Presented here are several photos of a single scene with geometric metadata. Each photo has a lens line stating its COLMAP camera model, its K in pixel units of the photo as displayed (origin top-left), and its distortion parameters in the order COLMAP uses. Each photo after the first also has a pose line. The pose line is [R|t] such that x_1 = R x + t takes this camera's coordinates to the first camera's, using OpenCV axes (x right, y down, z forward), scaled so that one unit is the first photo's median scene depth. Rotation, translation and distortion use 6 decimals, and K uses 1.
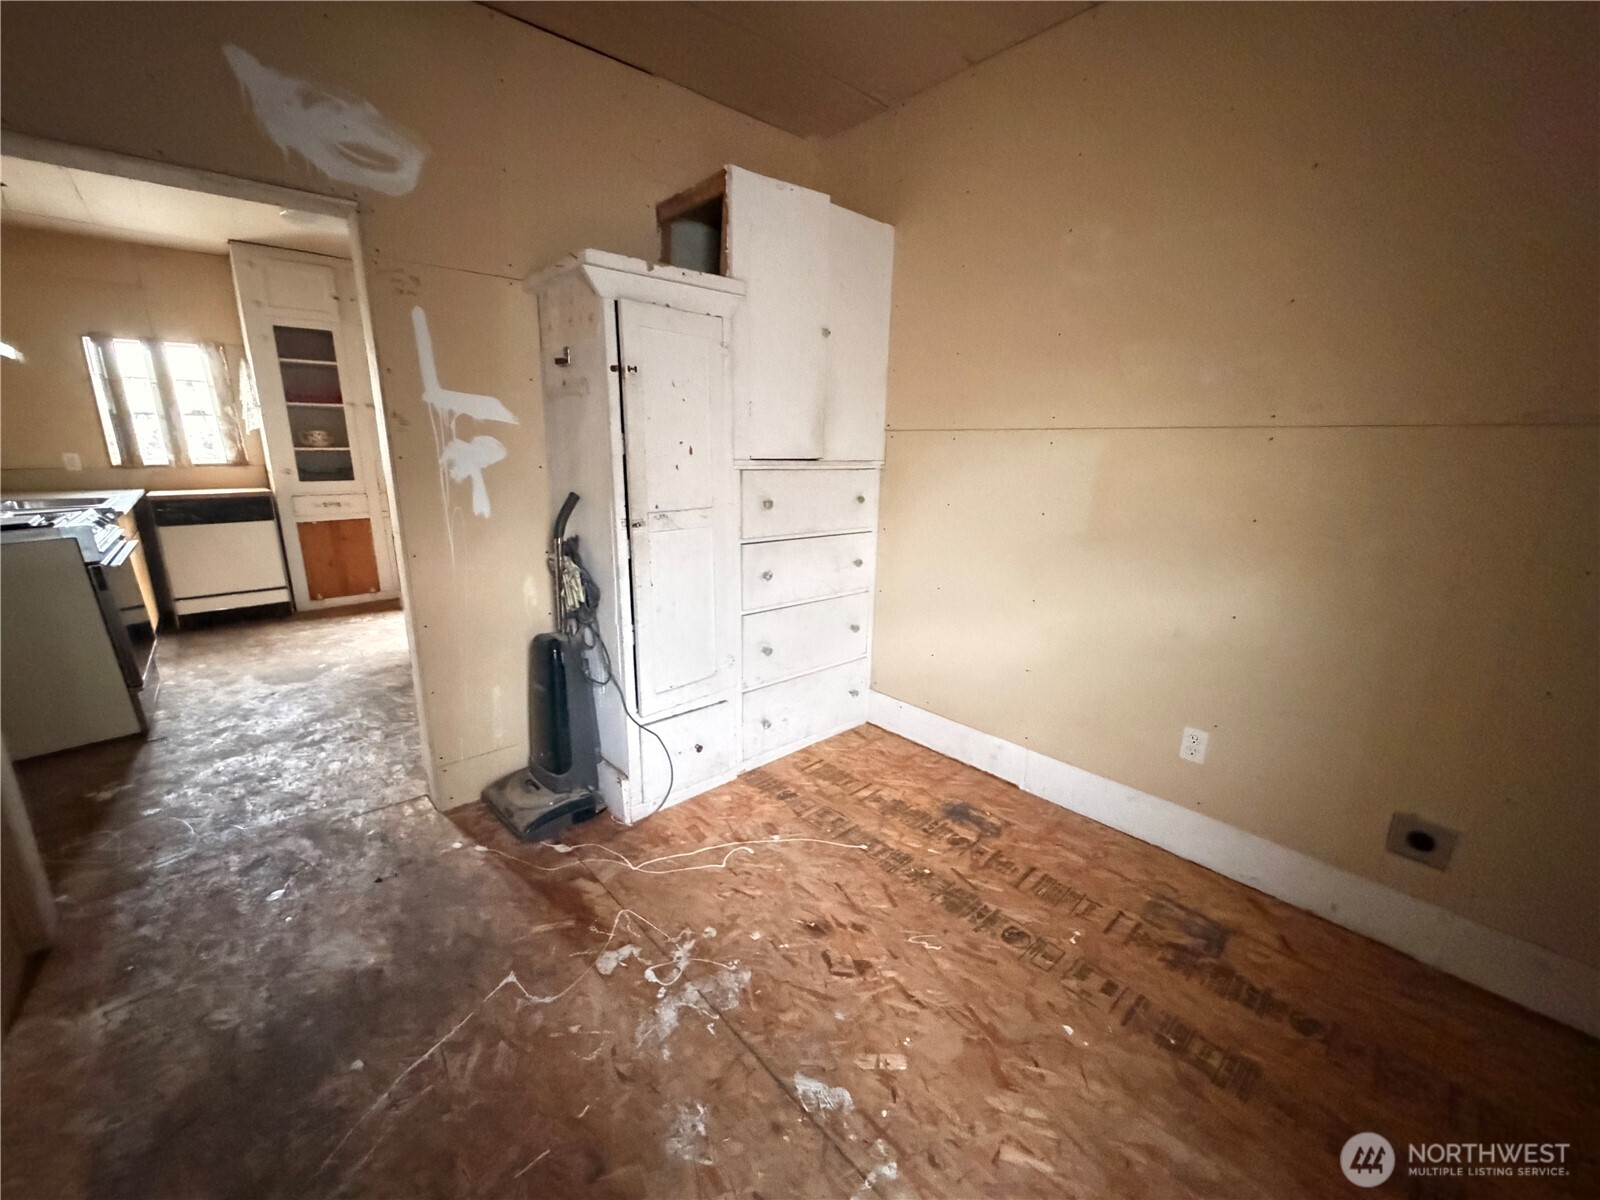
lens RADIAL K [[639.6, 0, 798.1], [0, 639.6, 598.8], [0, 0, 1]] dist [0.003494, -0.000562]
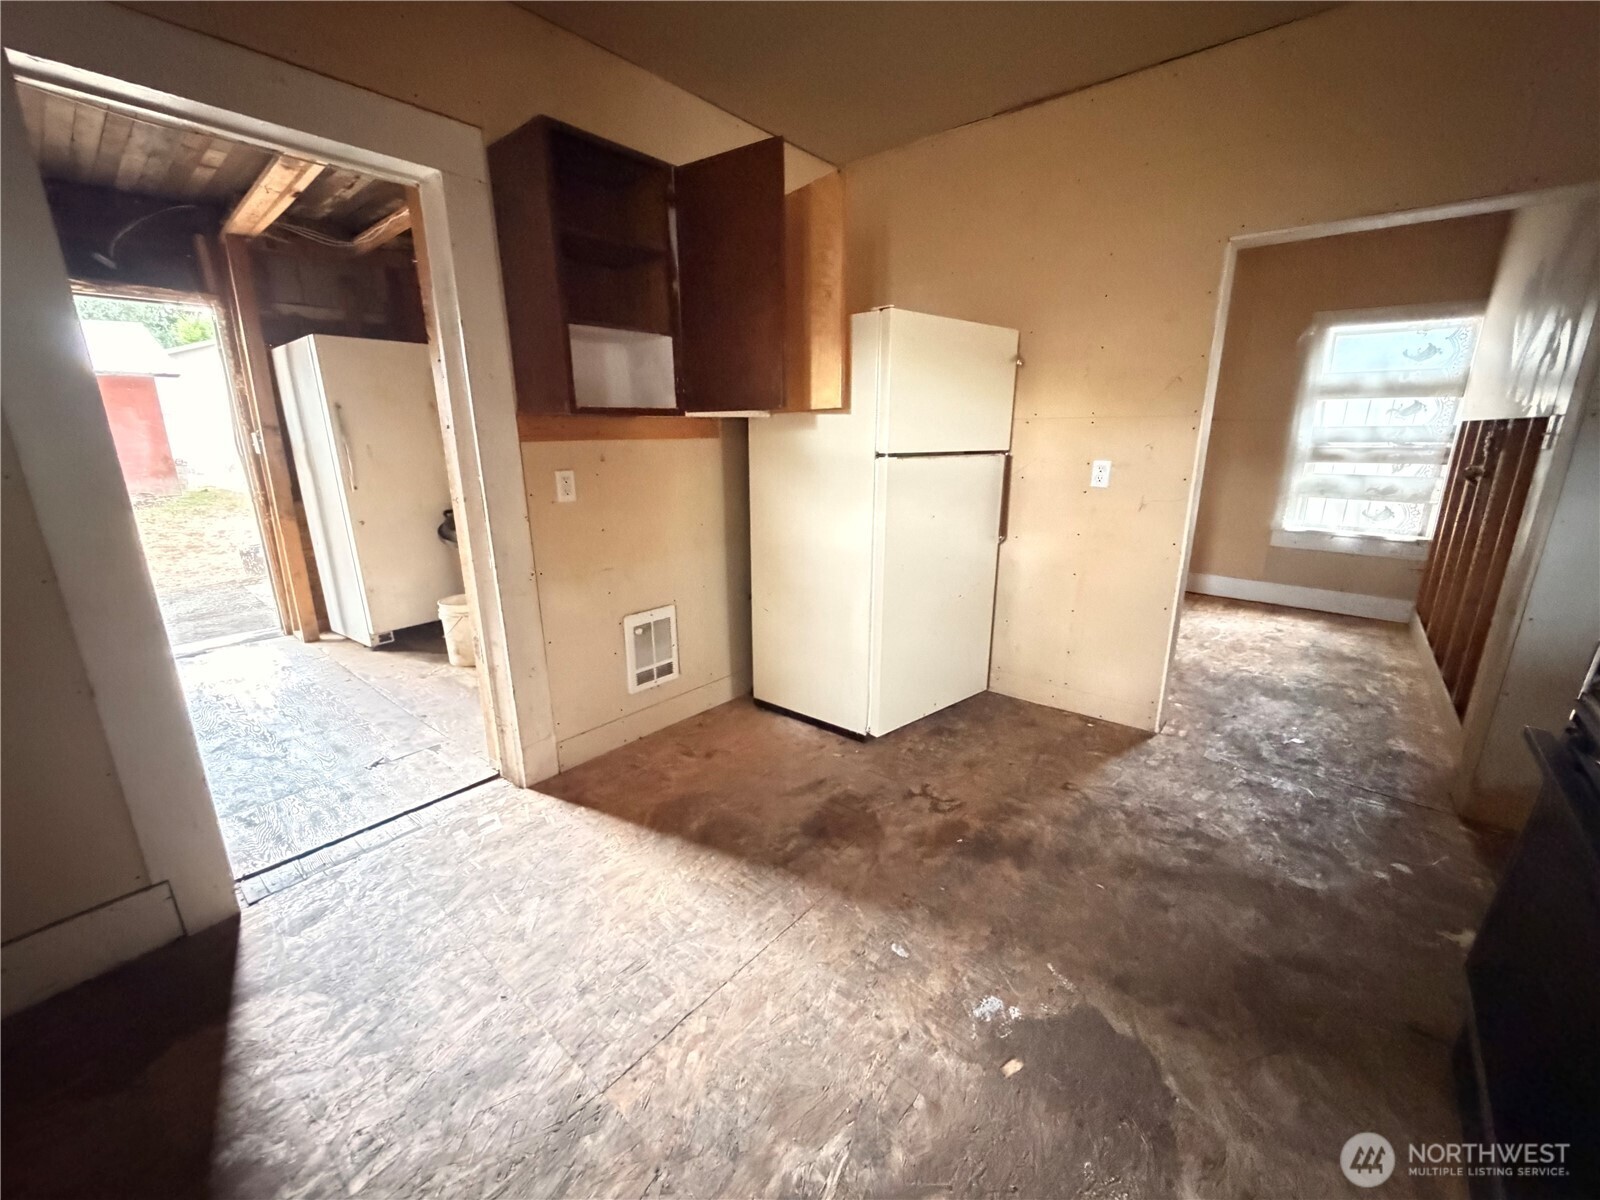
lens RADIAL K [[639.6, 0, 797.8], [0, 639.6, 601.5], [0, 0, 1]] dist [0.003494, -0.000562]
pose [[-0.138653, -0.260103, 0.955574, -1.556223], [0.250534, 0.924296, 0.287941, -0.418935], [-0.958127, 0.279328, -0.062991, 1.656218]]
